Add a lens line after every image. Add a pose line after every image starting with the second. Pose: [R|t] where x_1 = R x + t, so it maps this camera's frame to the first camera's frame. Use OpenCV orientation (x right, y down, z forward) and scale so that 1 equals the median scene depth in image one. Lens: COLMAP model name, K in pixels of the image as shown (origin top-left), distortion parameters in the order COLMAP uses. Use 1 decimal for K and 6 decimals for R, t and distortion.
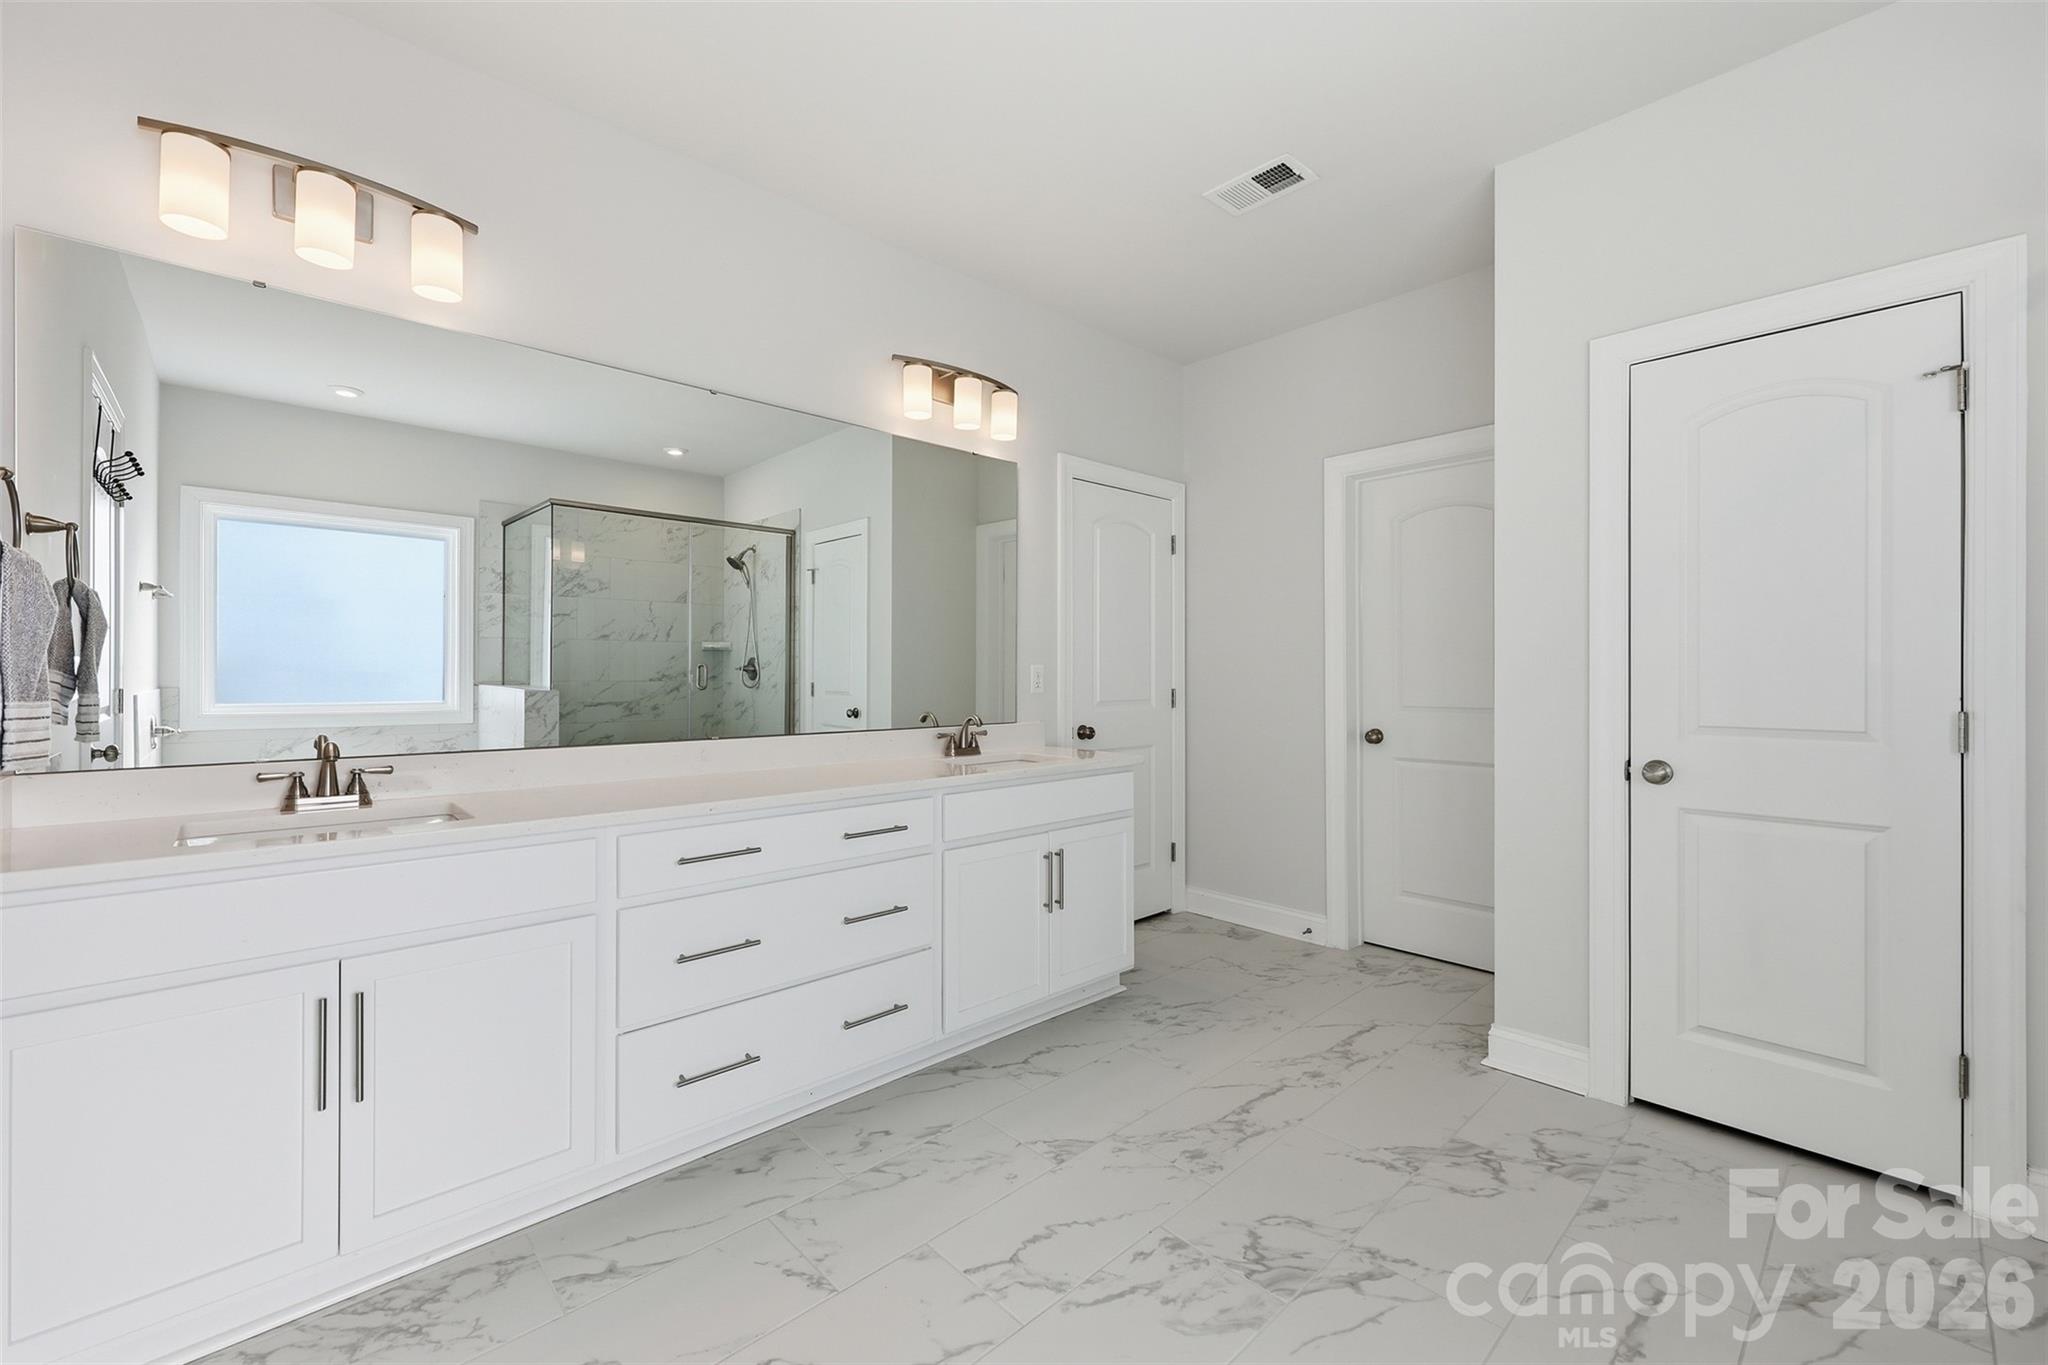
lens RADIAL K [[805.9, 0, 1024.0], [0, 805.9, 682.5], [0, 0, 1]] dist [-0.077174, 0.022868]
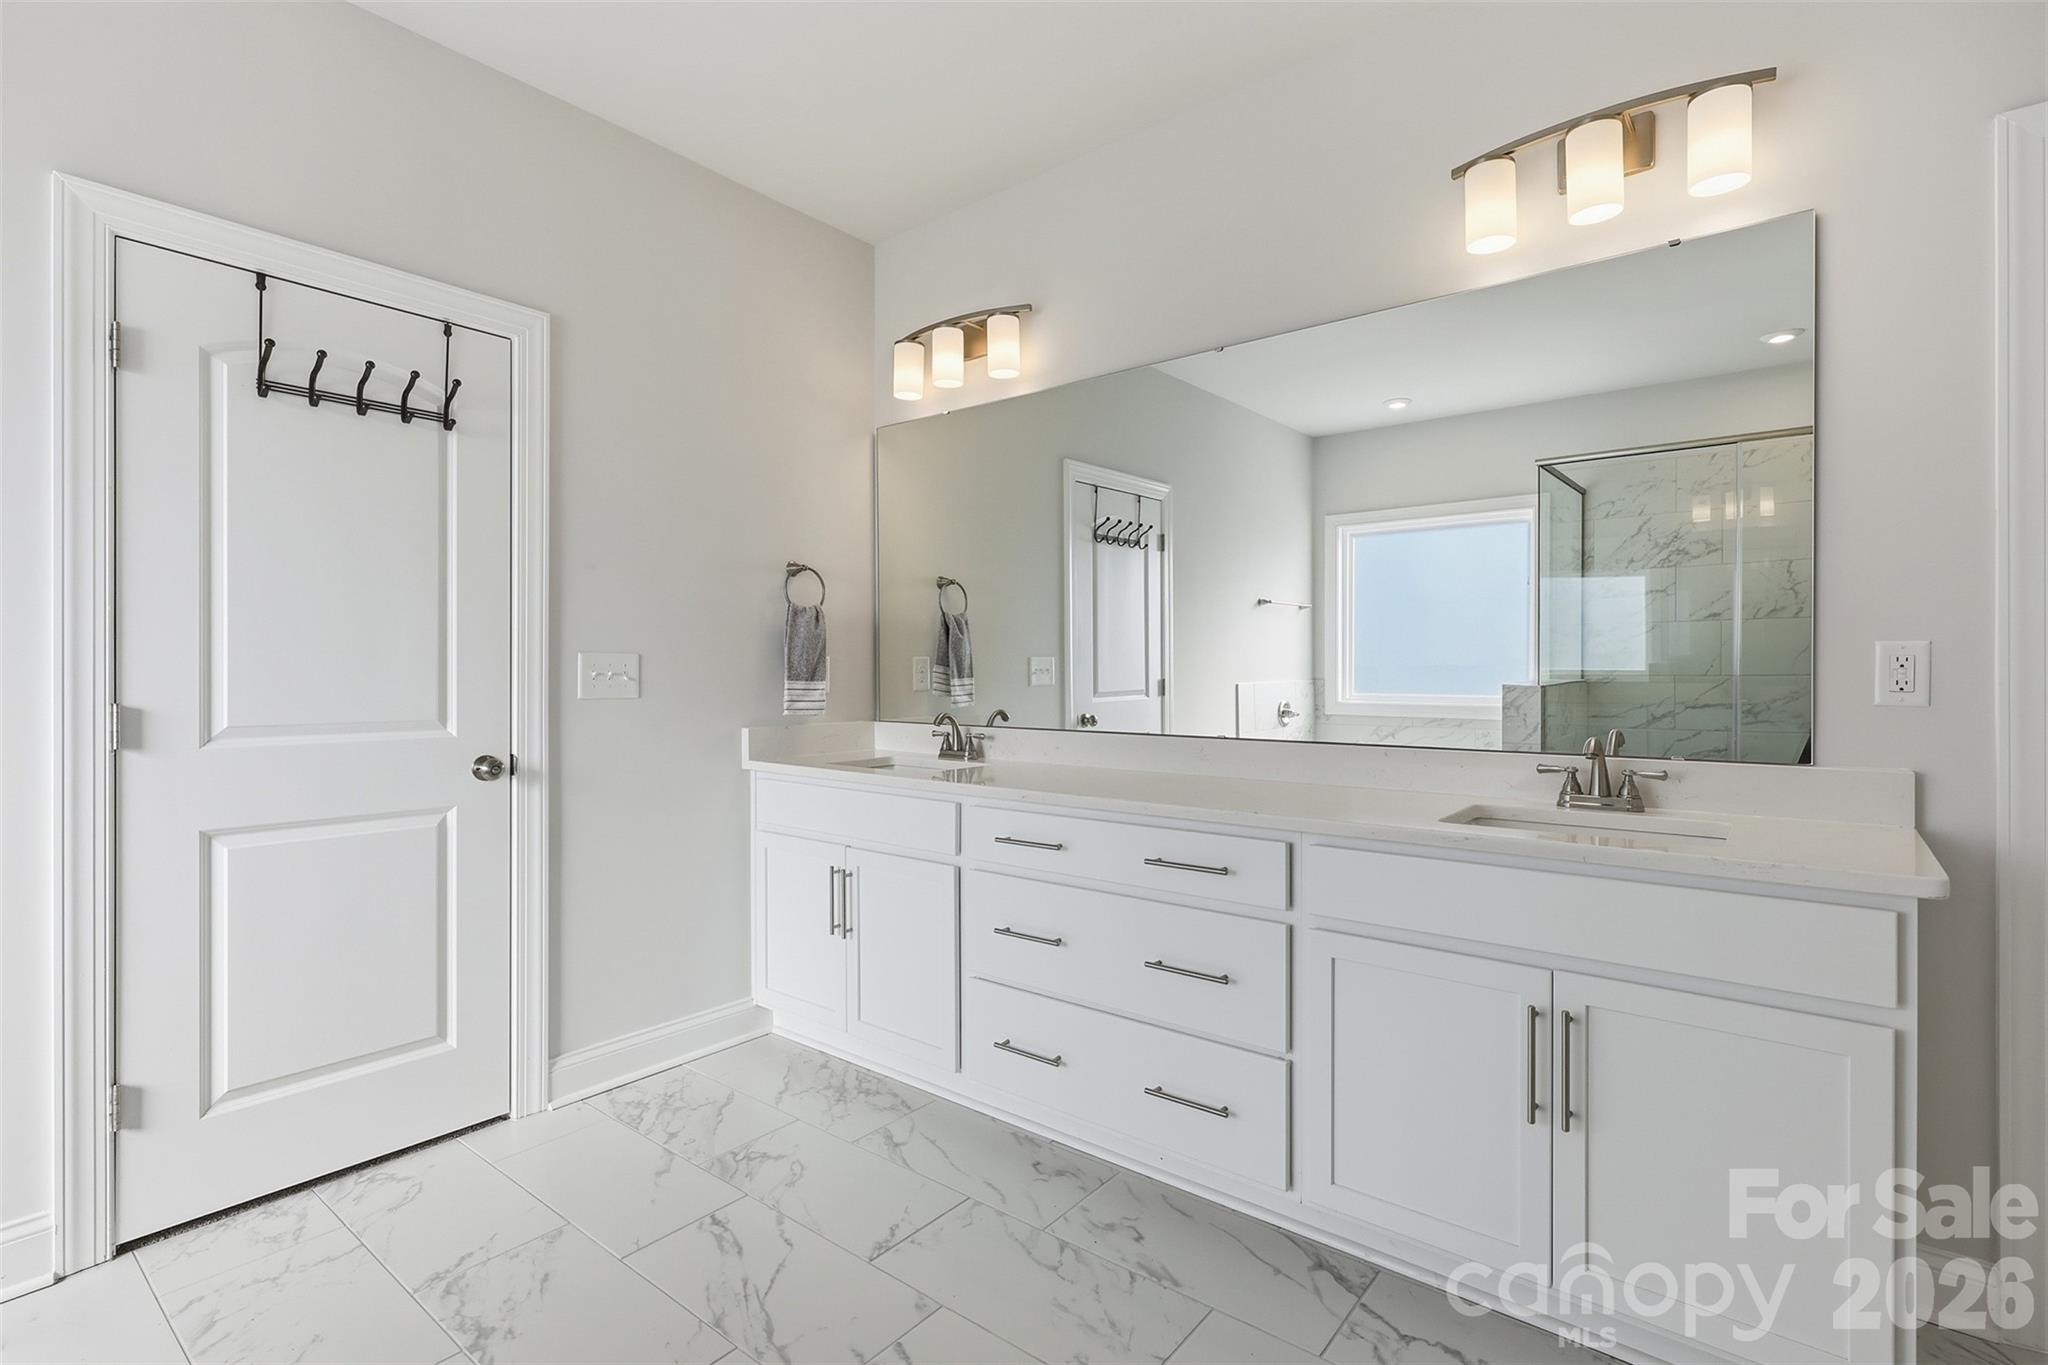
lens RADIAL K [[963.8, 0, 1022.8], [0, 963.8, 672.7], [0, 0, 1]] dist [0.022005, -0.000271]
pose [[0.121912, 0.005095, -0.992528, 0.359703], [-0.006802, 0.999968, 0.004298, -0.003768], [0.992518, 0.006227, 0.121943, 0.343845]]
